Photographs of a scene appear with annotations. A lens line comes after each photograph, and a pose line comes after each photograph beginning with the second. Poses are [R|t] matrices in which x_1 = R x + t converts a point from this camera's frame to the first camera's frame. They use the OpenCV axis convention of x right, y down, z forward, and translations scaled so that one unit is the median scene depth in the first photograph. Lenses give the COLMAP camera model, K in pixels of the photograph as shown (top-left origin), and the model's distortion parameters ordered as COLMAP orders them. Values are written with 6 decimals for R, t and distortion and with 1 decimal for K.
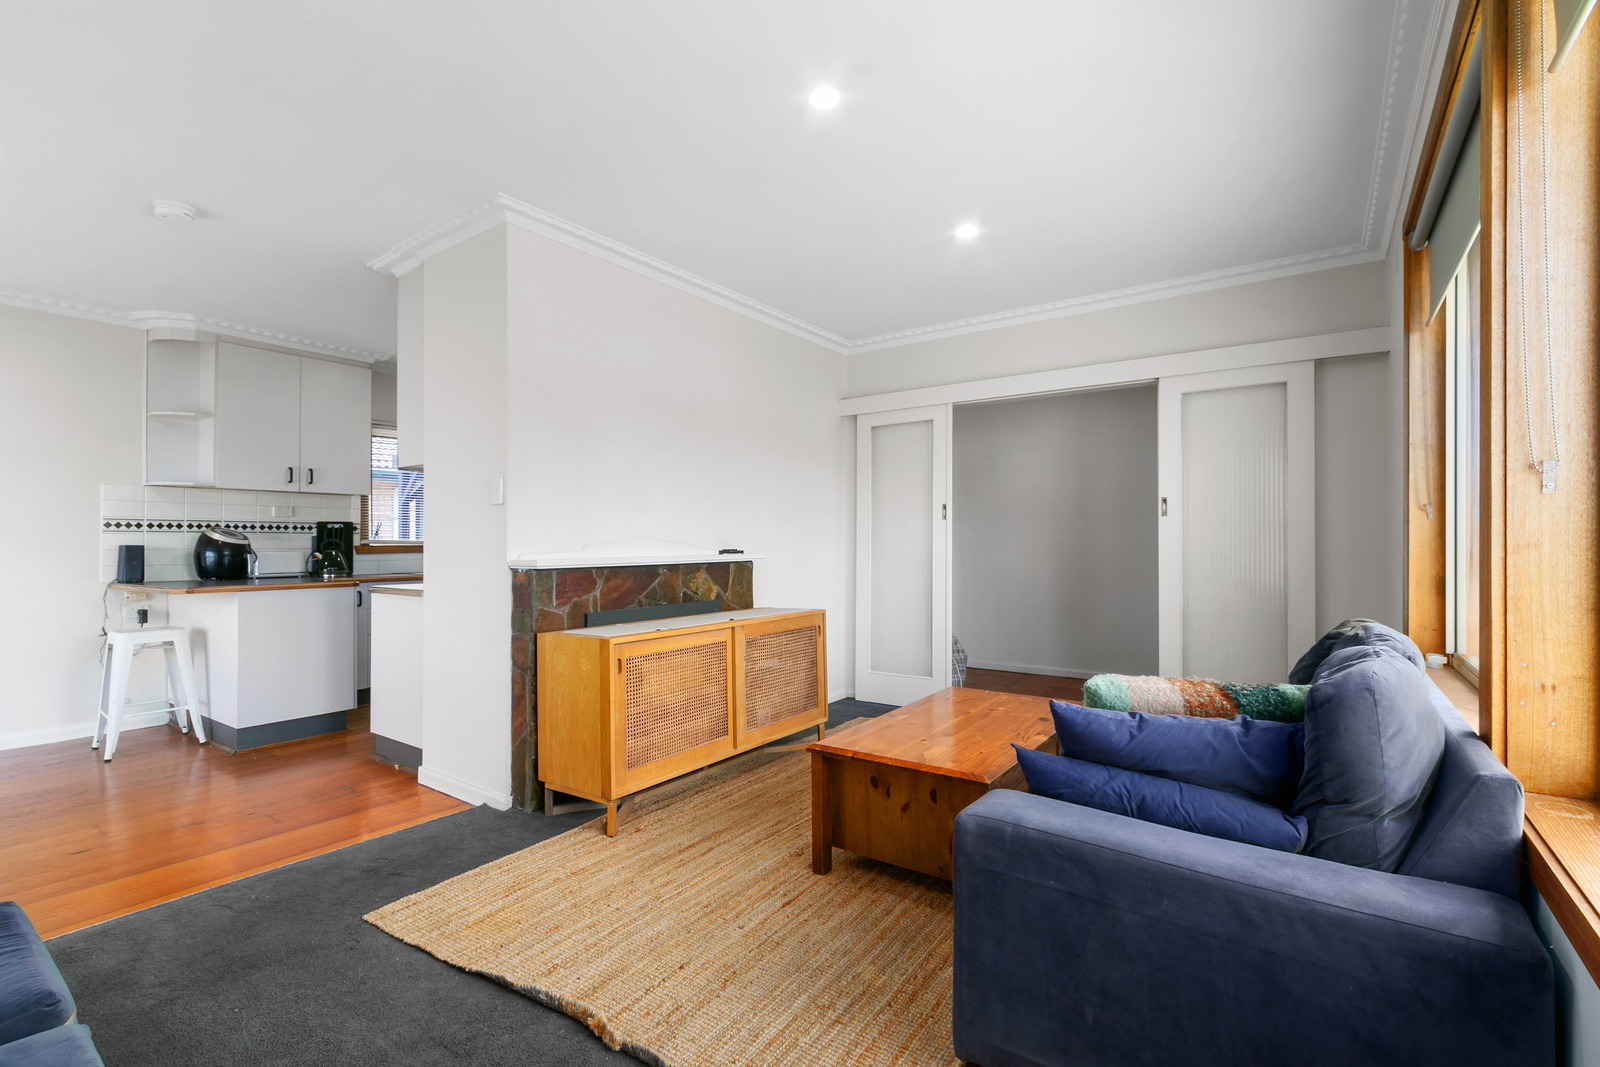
lens RADIAL K [[729.2, 0, 788.9], [0, 729.2, 536.3], [0, 0, 1]] dist [0.011755, -0.002570]
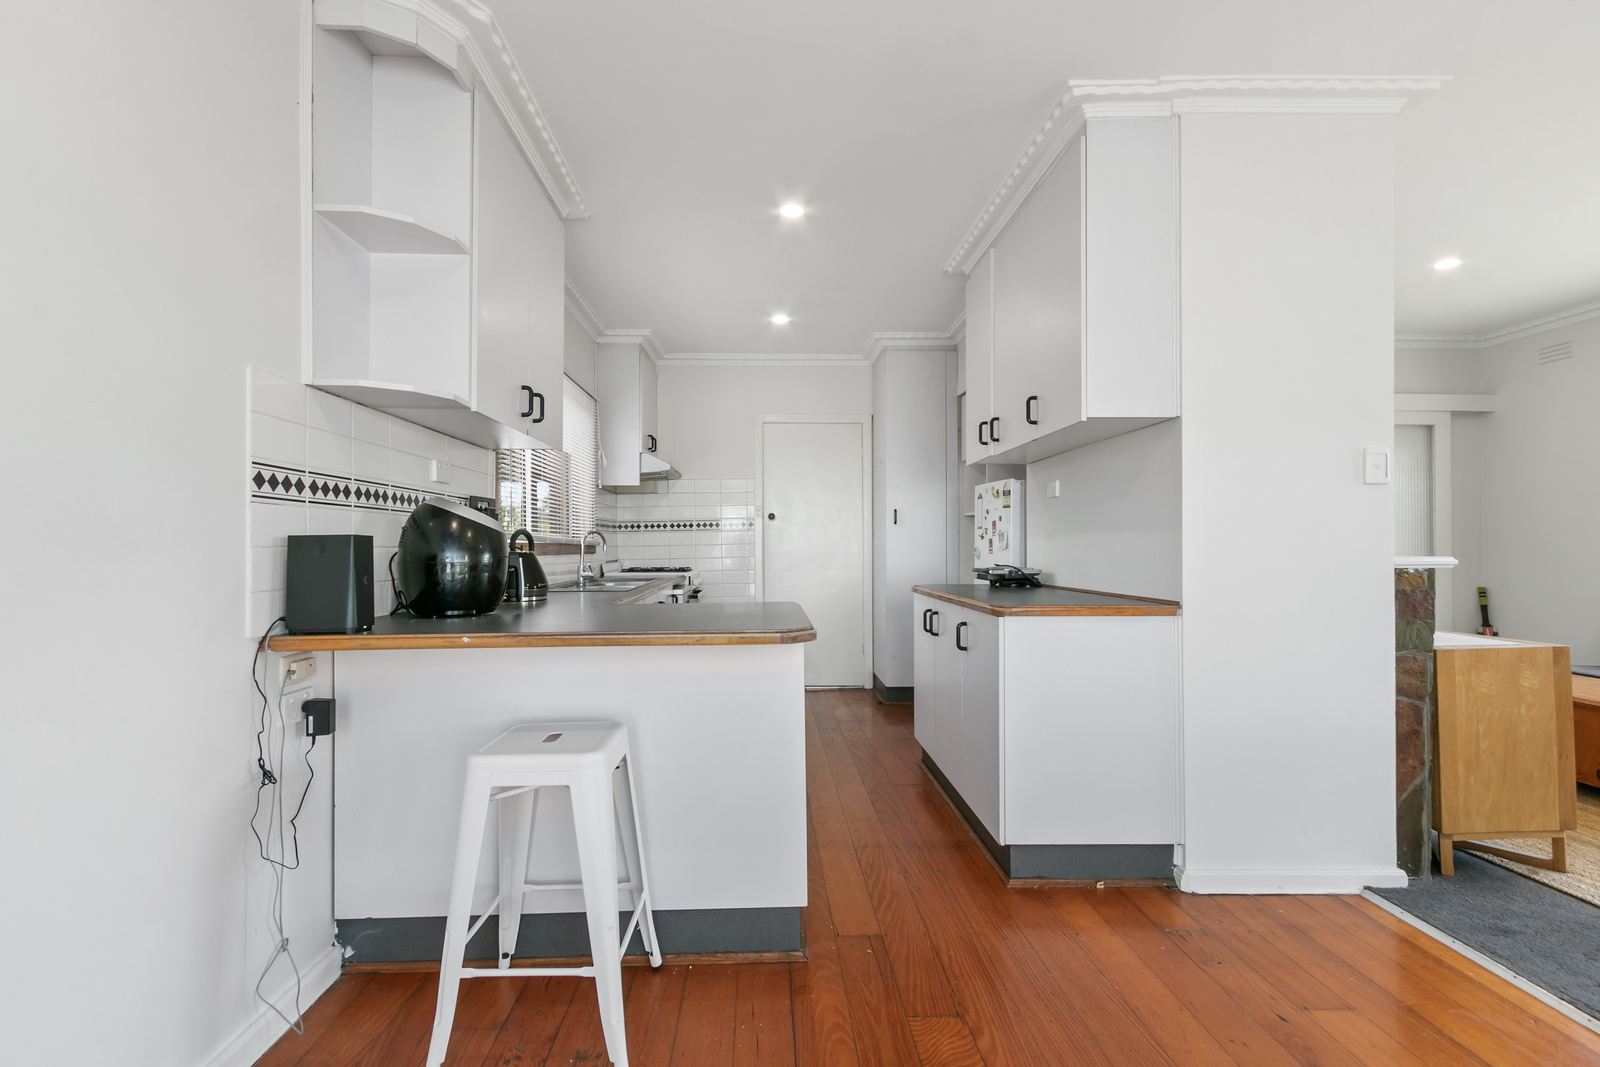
lens RADIAL K [[729.2, 0, 789.9], [0, 729.2, 541.4], [0, 0, 1]] dist [0.011755, -0.002570]
pose [[0.788736, 0.005812, 0.614704, -1.131389], [-0.006195, 0.999980, -0.001506, 0.017104], [-0.614700, -0.002620, 0.788756, 0.653823]]
